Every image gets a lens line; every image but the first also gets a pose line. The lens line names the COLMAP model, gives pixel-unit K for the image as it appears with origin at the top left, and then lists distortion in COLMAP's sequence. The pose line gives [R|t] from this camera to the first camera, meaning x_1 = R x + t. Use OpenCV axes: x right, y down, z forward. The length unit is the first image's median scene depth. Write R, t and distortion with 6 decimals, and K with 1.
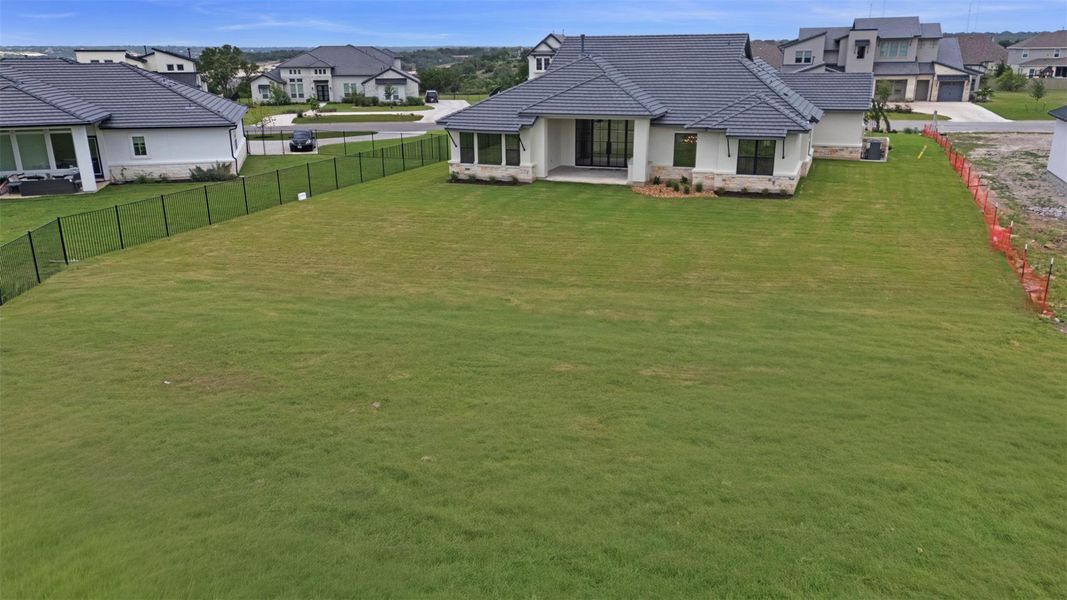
lens RADIAL K [[815.8, 0, 533.5], [0, 815.8, 300.0], [0, 0, 1]] dist [0.002021, 0.000211]
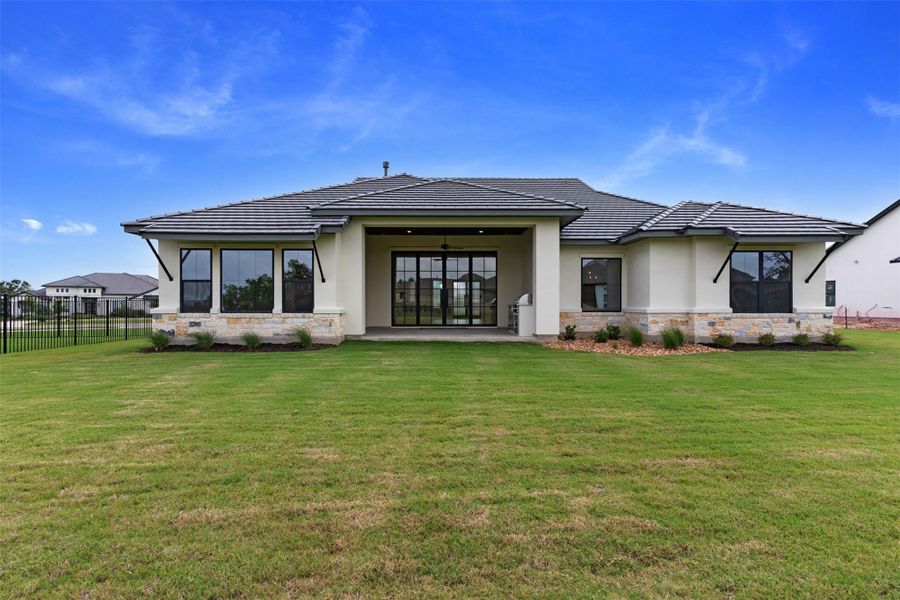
lens RADIAL K [[433.4, 0, 450.0], [0, 433.4, 300.0], [0, 0, 1]] dist [0.002239, 0.000073]
pose [[0.929727, 0.019818, 0.367717, -0.035431], [0.098891, 0.948435, -0.301151, -0.082270], [-0.354724, 0.316352, 0.879825, 0.719517]]
